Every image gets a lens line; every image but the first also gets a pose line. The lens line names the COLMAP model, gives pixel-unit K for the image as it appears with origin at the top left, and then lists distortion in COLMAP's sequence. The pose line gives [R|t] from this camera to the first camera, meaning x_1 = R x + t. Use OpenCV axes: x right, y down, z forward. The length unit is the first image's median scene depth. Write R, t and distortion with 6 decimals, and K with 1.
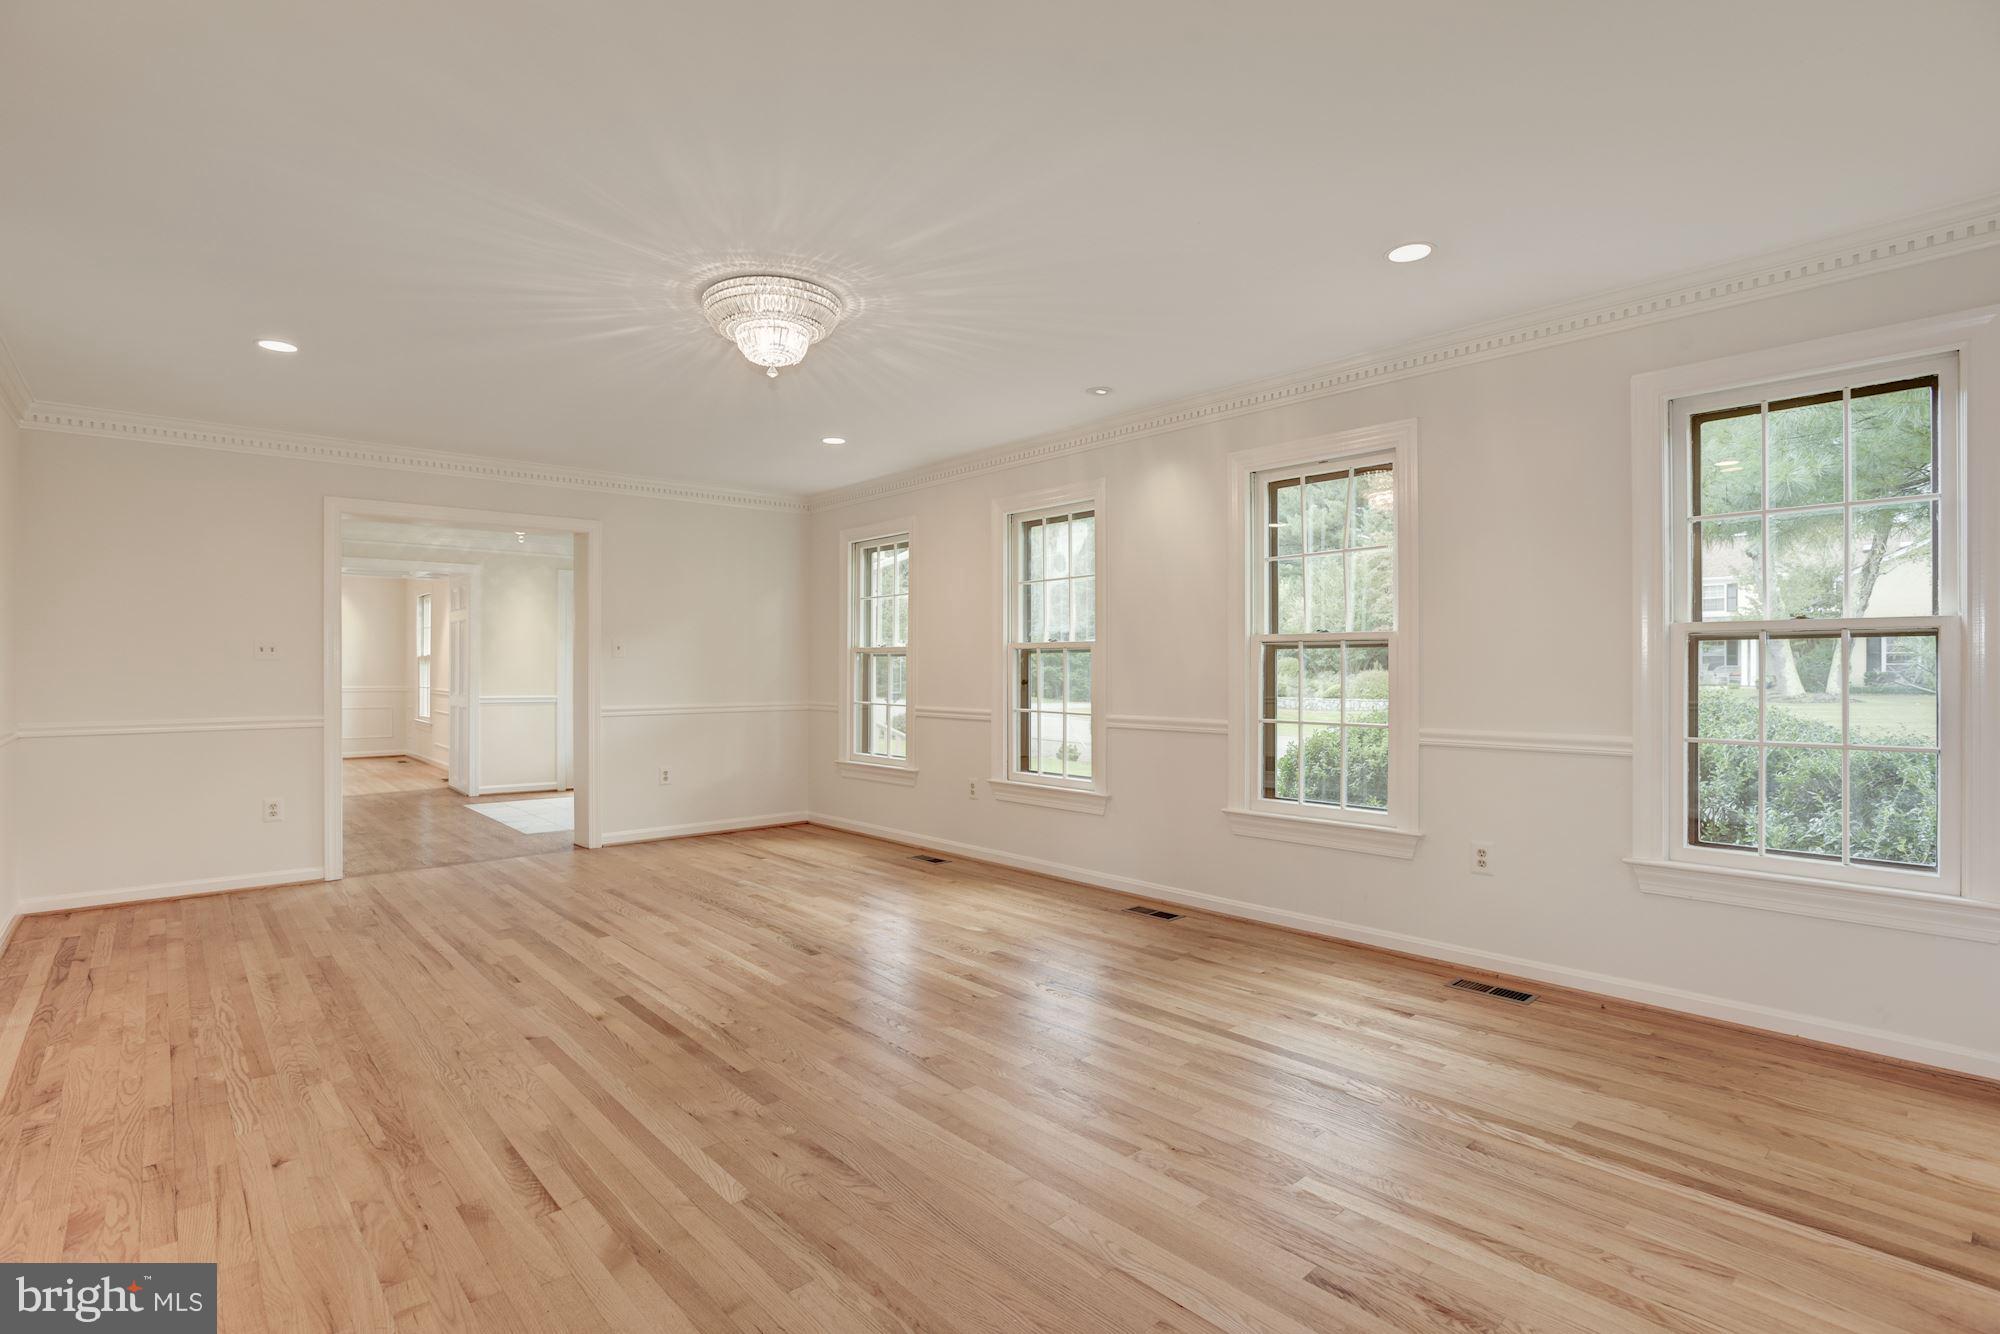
lens RADIAL K [[966.2, 0, 1011.1], [0, 966.2, 663.6], [0, 0, 1]] dist [-0.018936, 0.003538]
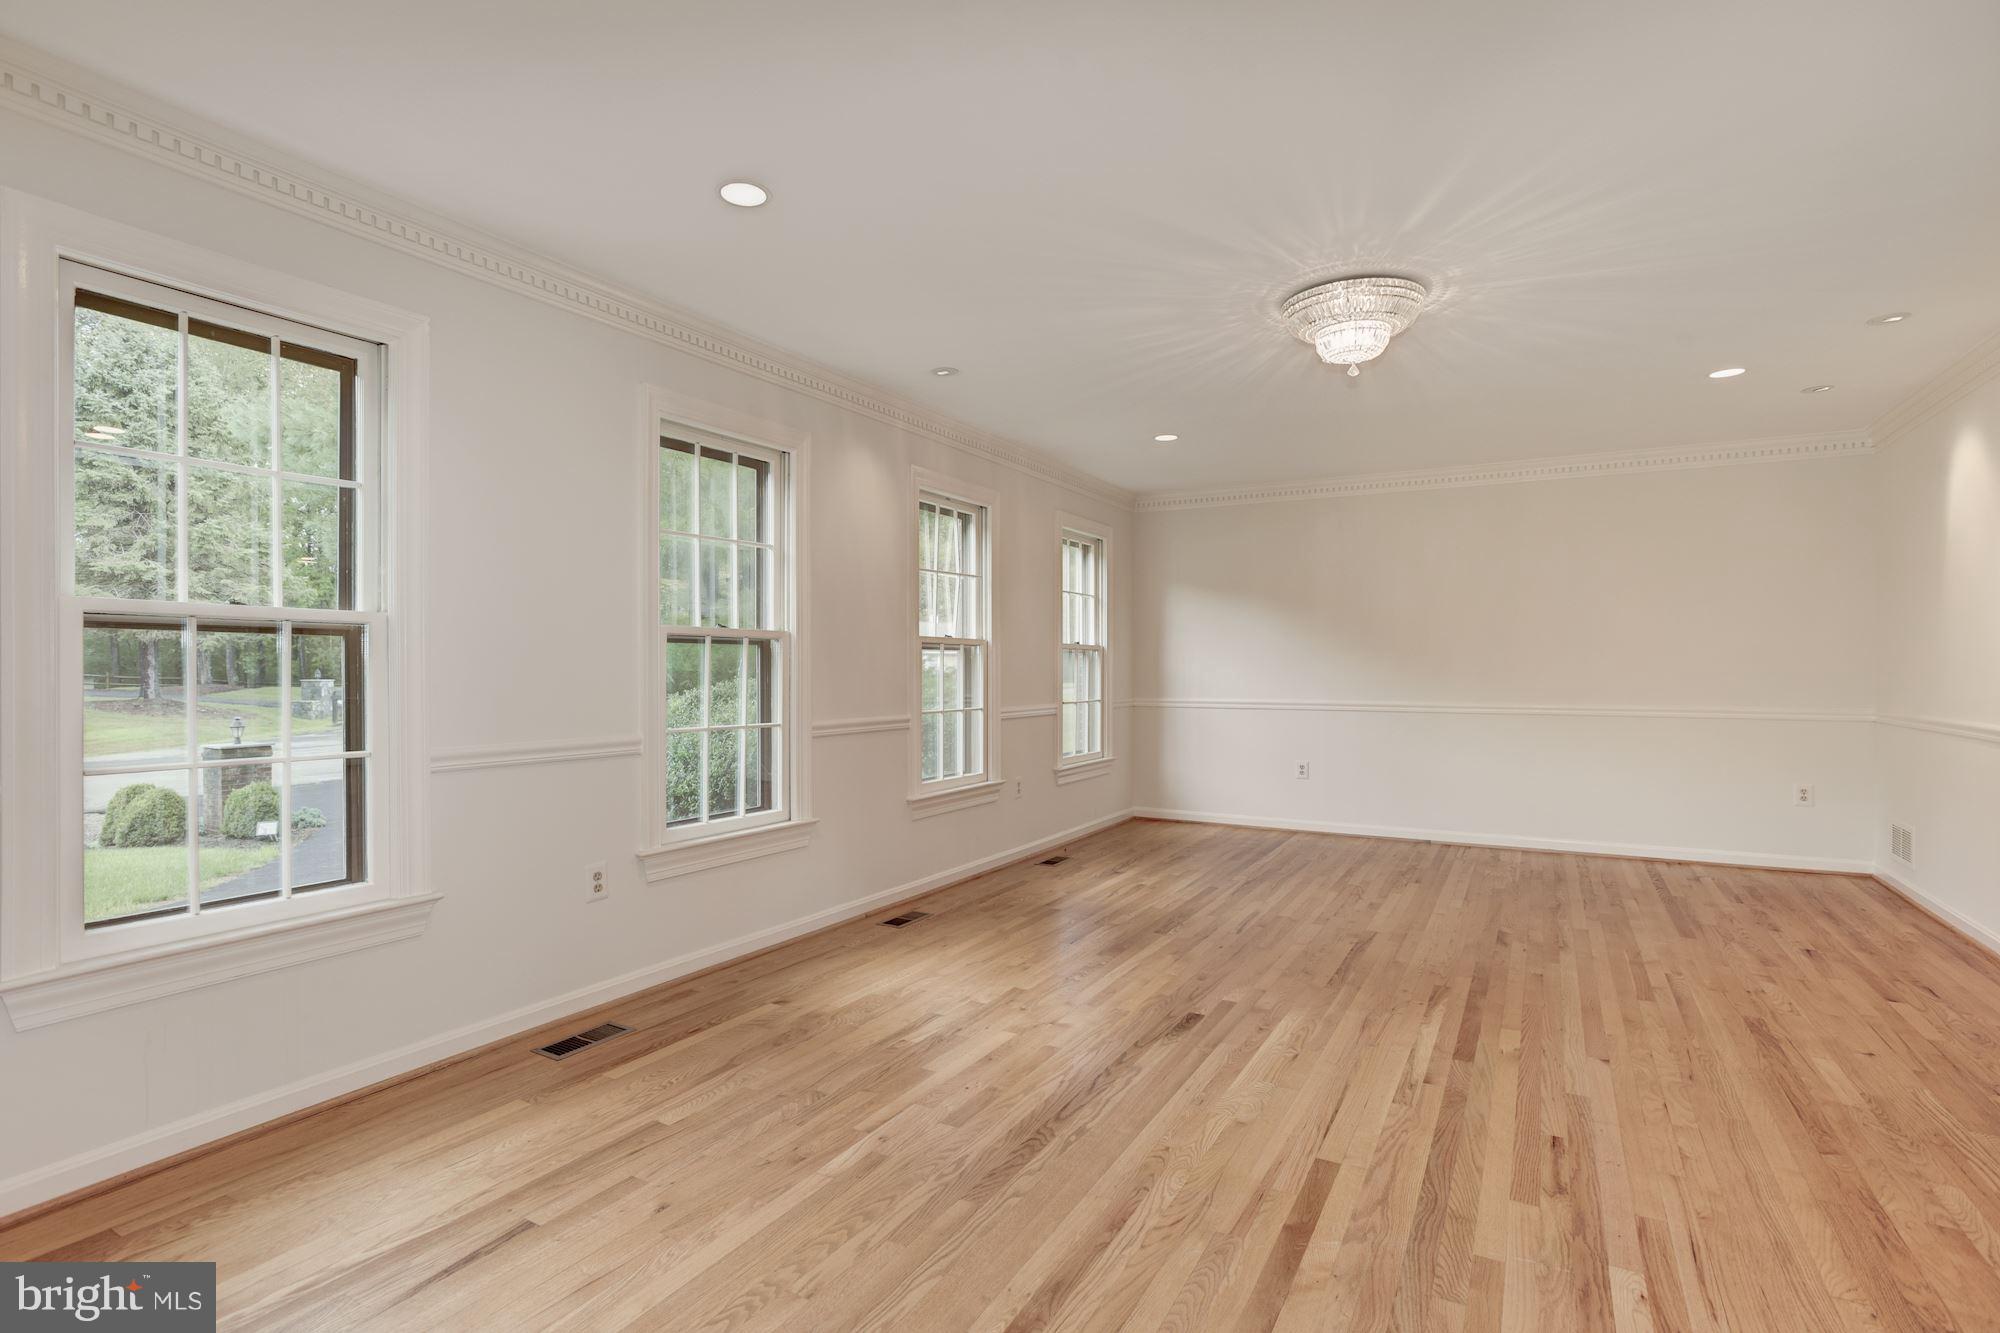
lens RADIAL K [[966.2, 0, 1014.5], [0, 966.2, 668.5], [0, 0, 1]] dist [-0.018936, 0.003538]
pose [[-0.320580, 0.016955, 0.947070, -0.903631], [0.011851, 0.999833, -0.013888, 0.025935], [-0.947147, 0.006771, -0.320727, 1.388613]]
